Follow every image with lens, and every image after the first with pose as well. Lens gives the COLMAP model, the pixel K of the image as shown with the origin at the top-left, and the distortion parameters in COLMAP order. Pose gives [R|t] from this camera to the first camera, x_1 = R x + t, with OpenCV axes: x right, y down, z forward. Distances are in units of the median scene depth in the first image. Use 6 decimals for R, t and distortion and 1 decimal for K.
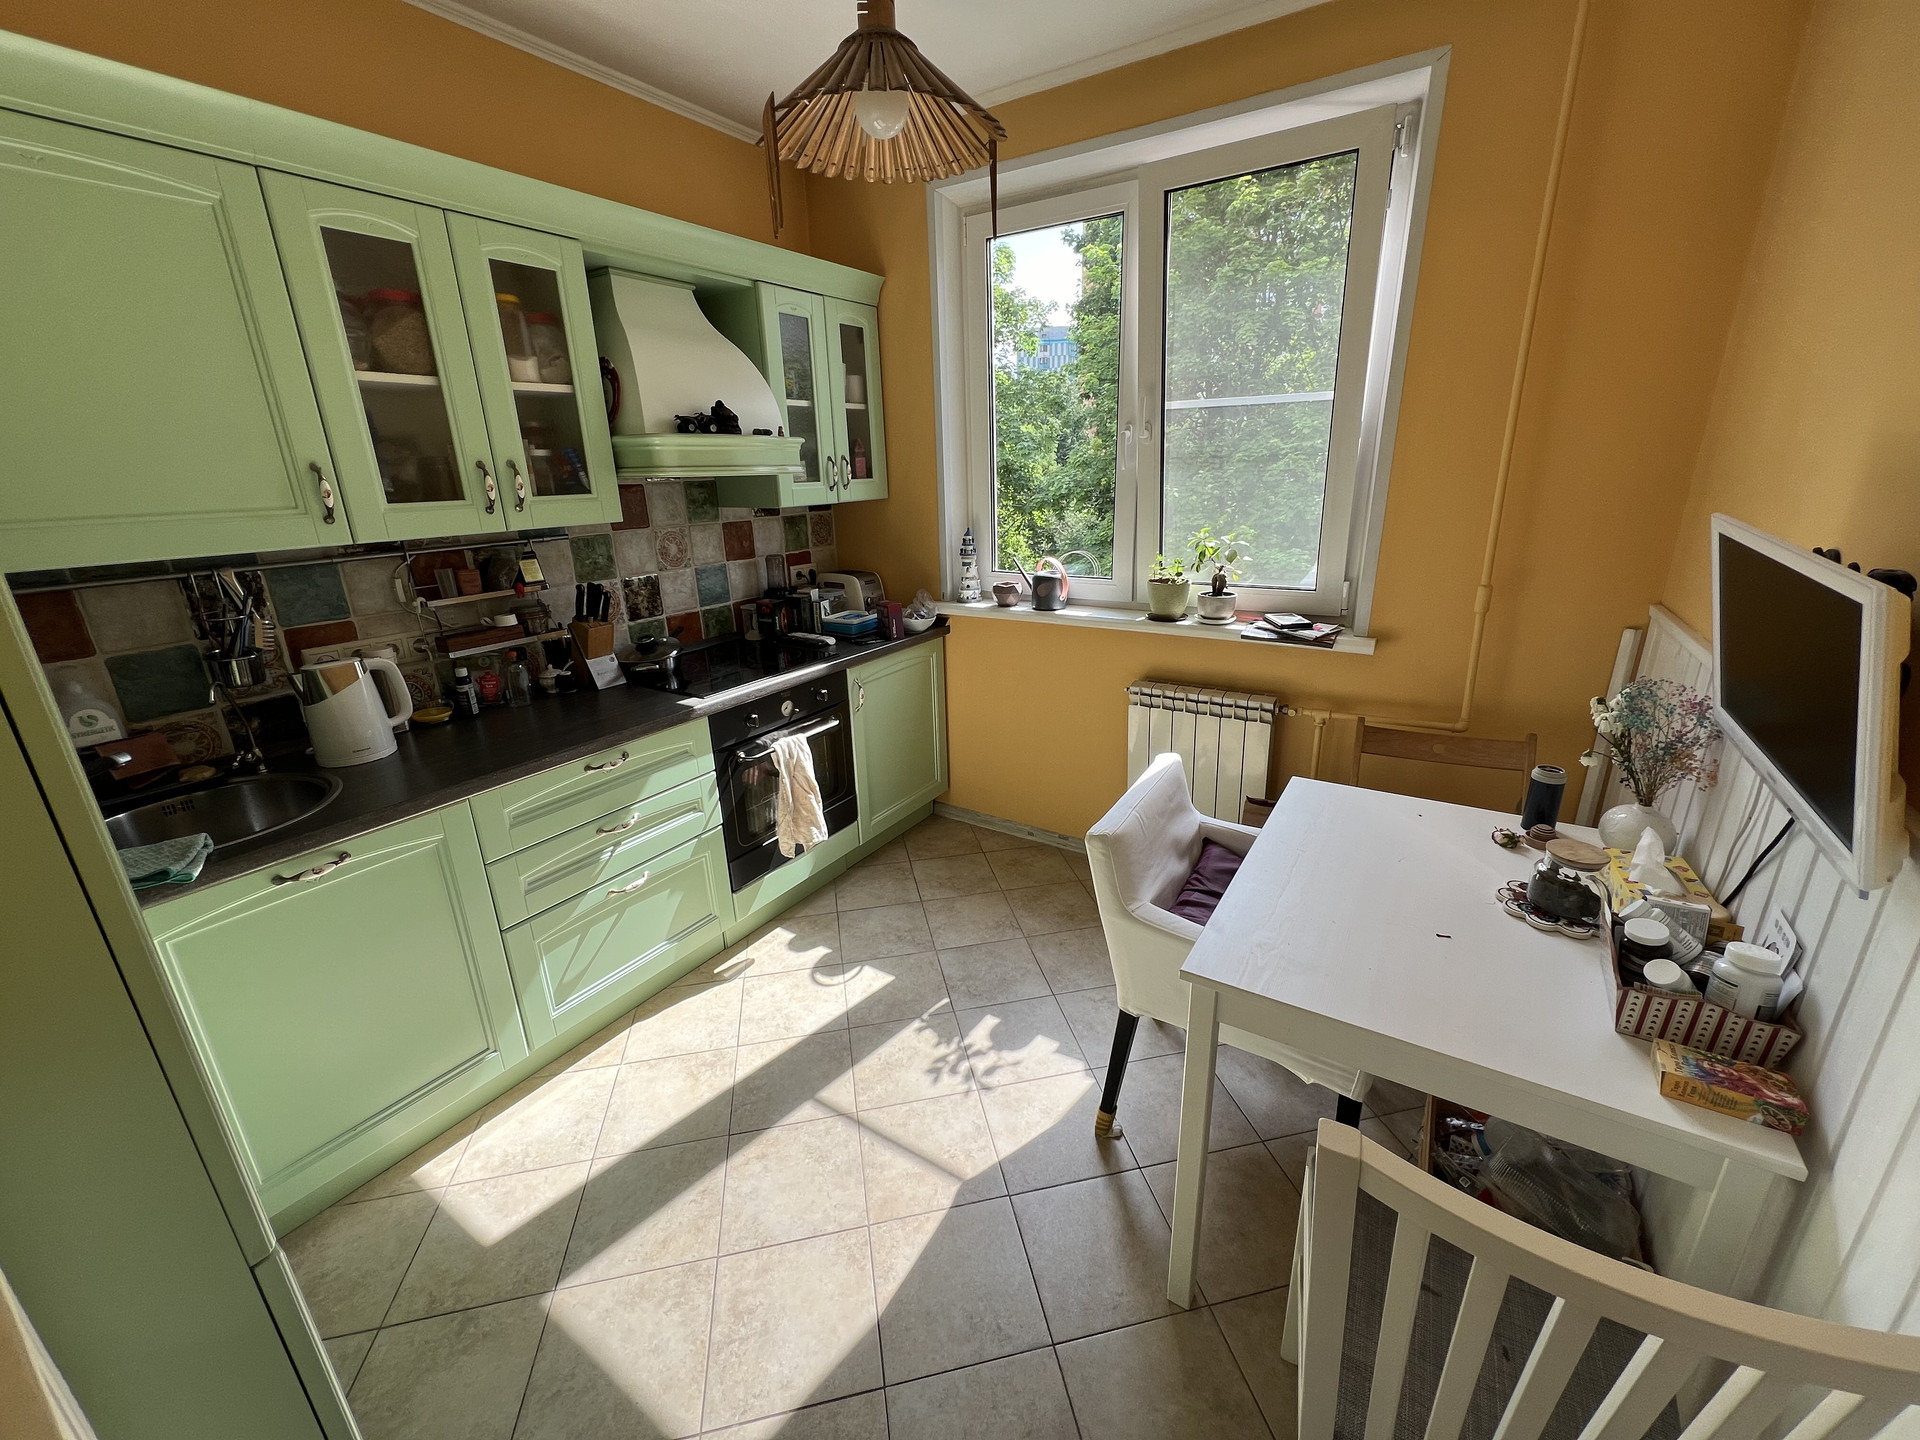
lens RADIAL K [[767.1, 0, 960.0], [0, 767.1, 720.0], [0, 0, 1]] dist [-0.001865, 0.000000]
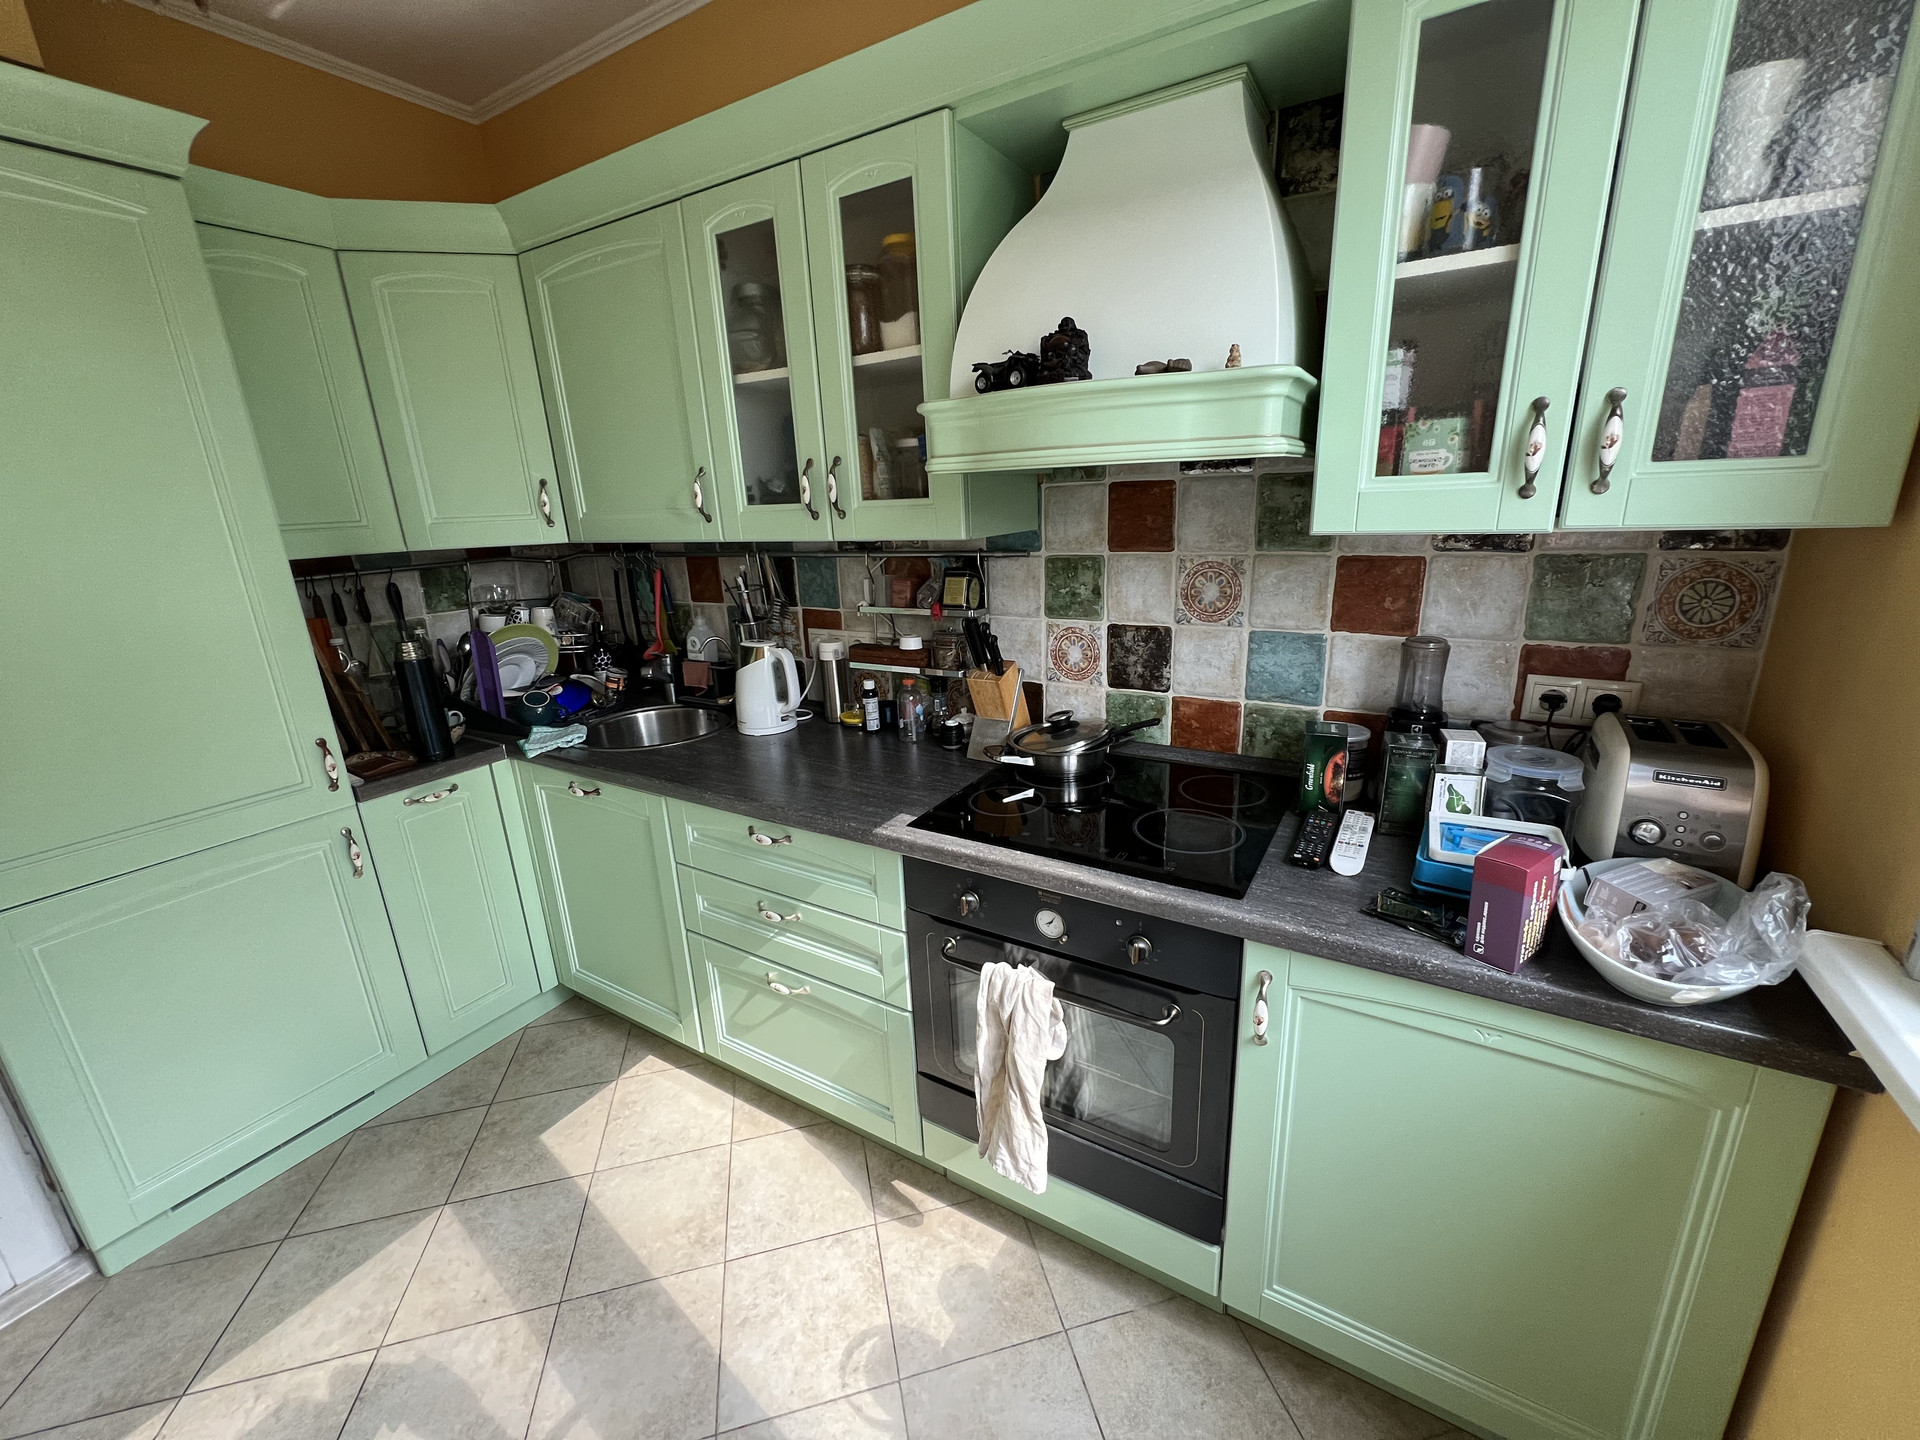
lens RADIAL K [[767.1, 0, 960.0], [0, 767.1, 720.0], [0, 0, 1]] dist [-0.001865, 0.000000]
pose [[0.035362, 0.303527, -0.952167, 0.218297], [-0.279184, 0.917830, 0.282213, -0.267957], [0.959586, 0.255851, 0.117196, 0.849983]]
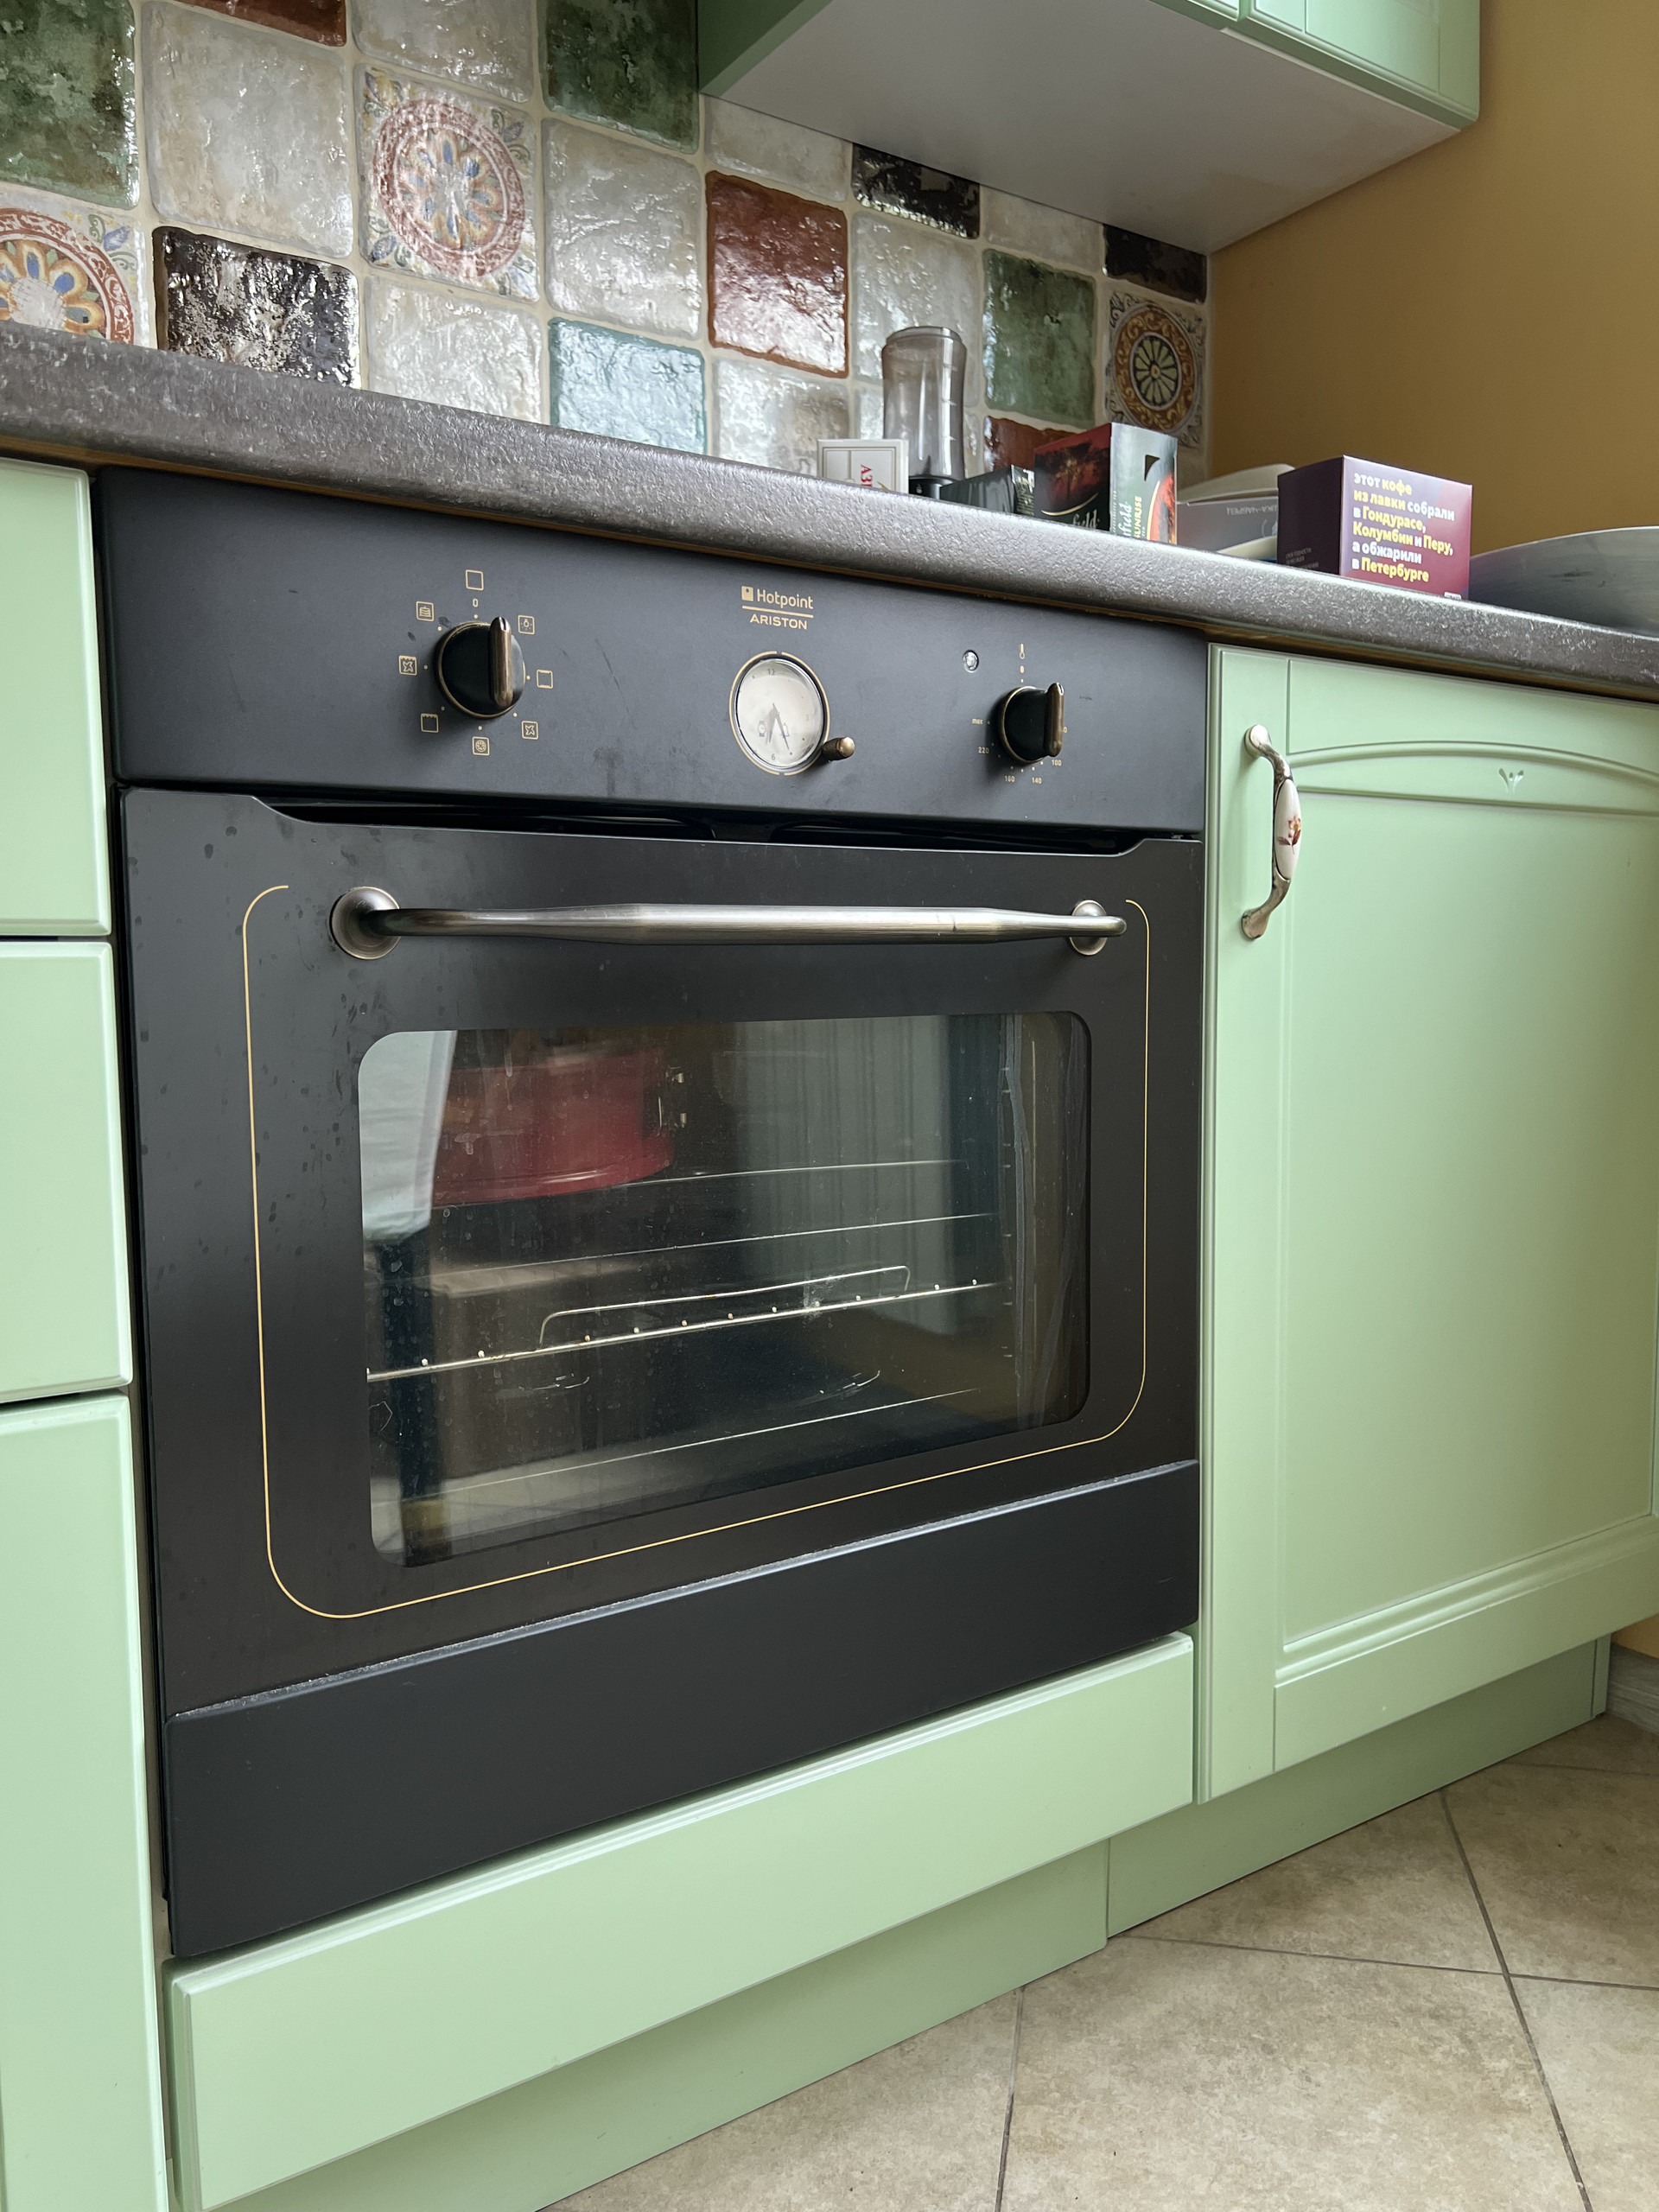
lens RADIAL K [[1666.5, 0, 827.5], [0, 1666.5, 1117.4], [0, 0, 1]] dist [0.065342, -0.080144]
pose [[0.924287, 0.050649, -0.378322, -0.089255], [-0.135472, 0.970159, -0.201093, 0.125204], [0.356848, 0.237120, 0.903567, 0.732796]]
